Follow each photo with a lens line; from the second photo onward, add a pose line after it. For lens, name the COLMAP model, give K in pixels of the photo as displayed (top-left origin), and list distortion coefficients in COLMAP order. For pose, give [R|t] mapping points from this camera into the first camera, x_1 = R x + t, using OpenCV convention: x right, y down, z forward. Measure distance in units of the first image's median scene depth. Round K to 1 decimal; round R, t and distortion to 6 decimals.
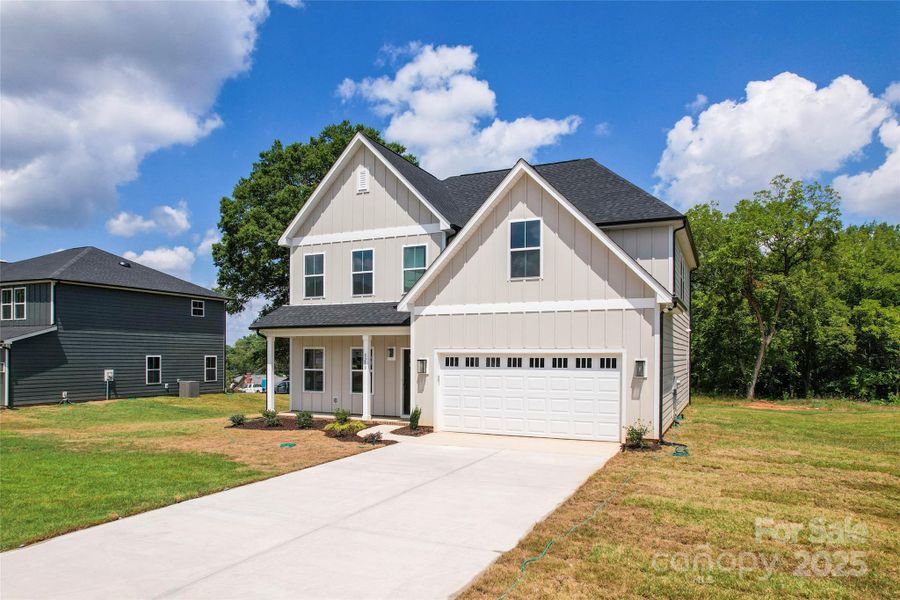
lens RADIAL K [[580.5, 0, 446.6], [0, 580.5, 357.2], [0, 0, 1]] dist [-0.003754, -0.000812]
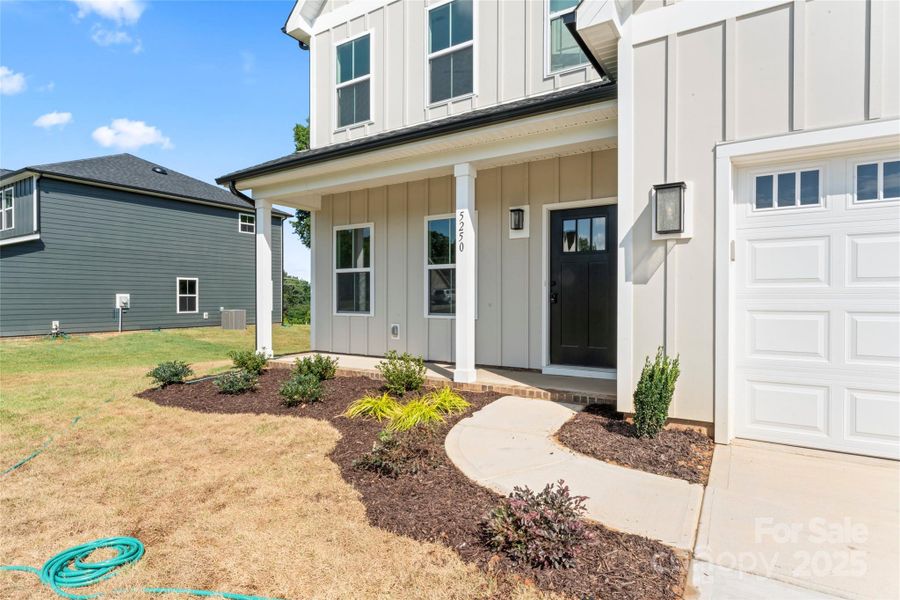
lens RADIAL K [[470.8, 0, 450.0], [0, 470.8, 300.0], [0, 0, 1]] dist [0.001314, 0.000036]
pose [[0.993091, -0.005541, -0.117212, -0.104613], [0.005422, 0.999984, -0.001337, 0.050999], [0.117218, 0.000692, 0.993106, 0.642339]]
